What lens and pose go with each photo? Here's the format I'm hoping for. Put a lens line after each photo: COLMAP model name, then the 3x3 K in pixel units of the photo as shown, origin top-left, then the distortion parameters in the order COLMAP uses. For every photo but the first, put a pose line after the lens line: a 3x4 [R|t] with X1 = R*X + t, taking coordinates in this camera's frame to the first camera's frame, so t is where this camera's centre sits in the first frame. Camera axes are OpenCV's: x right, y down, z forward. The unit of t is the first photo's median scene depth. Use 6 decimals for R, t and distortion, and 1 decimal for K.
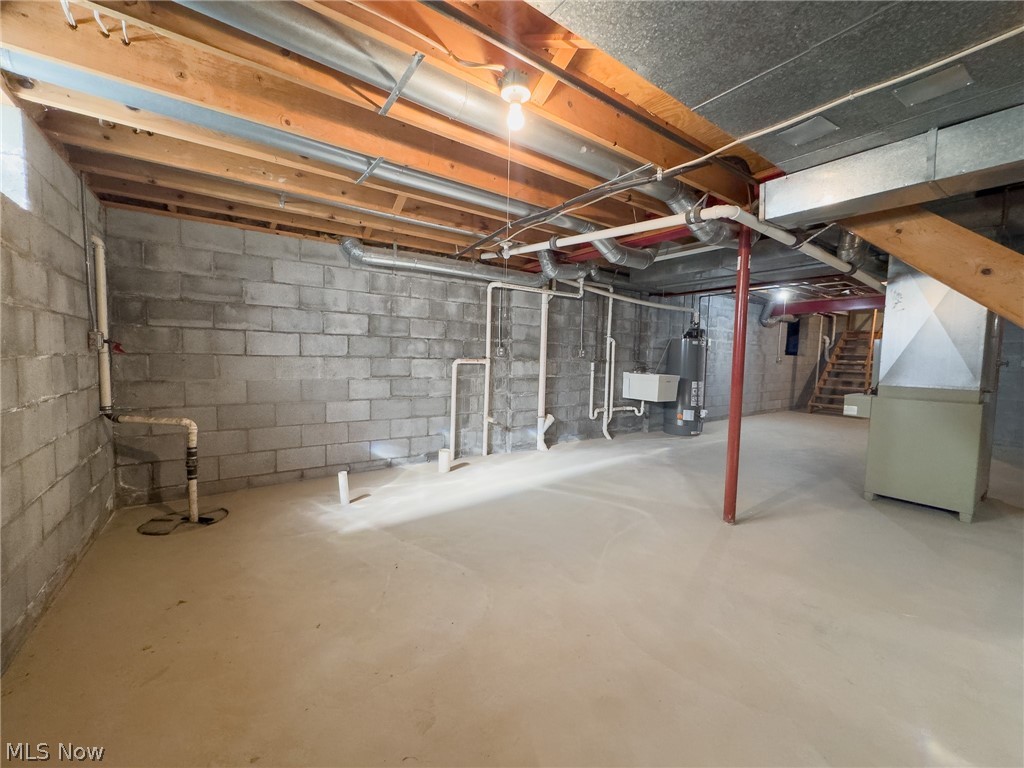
lens RADIAL K [[409.3, 0, 512.0], [0, 409.3, 384.0], [0, 0, 1]] dist [-0.002634, -0.000081]
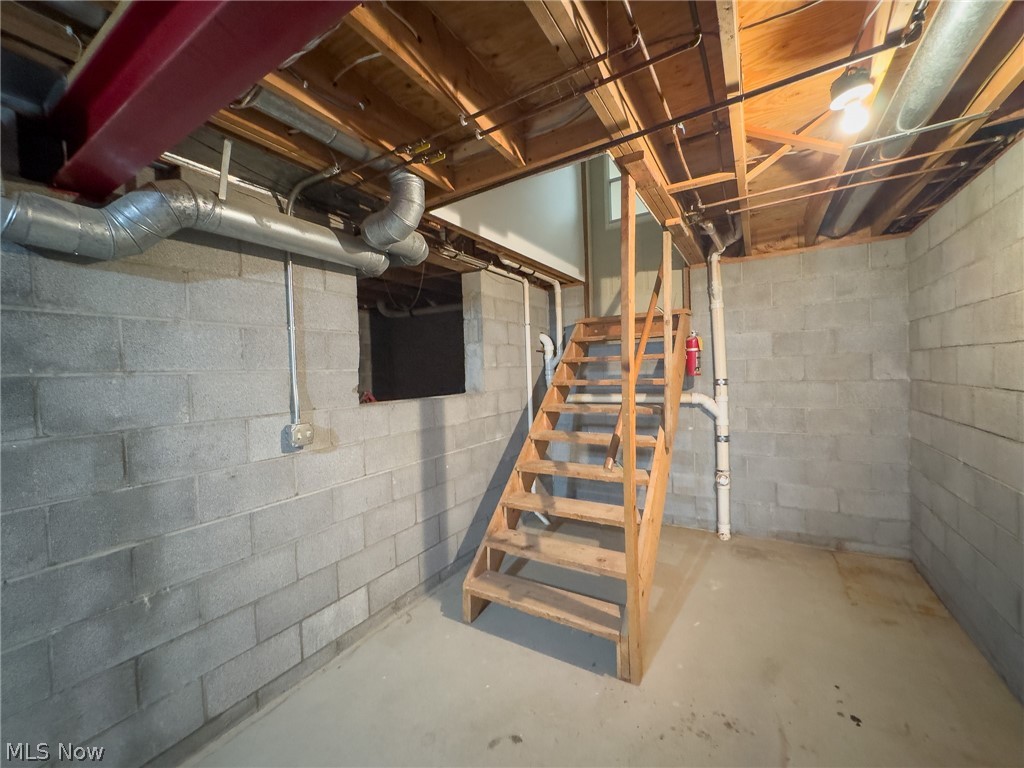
lens RADIAL K [[409.3, 0, 512.0], [0, 409.3, 384.0], [0, 0, 1]] dist [-0.002634, -0.000081]
pose [[0.912197, -0.067836, 0.404098, 0.590203], [0.078719, 0.996843, -0.010357, -0.069088], [-0.402120, 0.041257, 0.914657, 0.666326]]
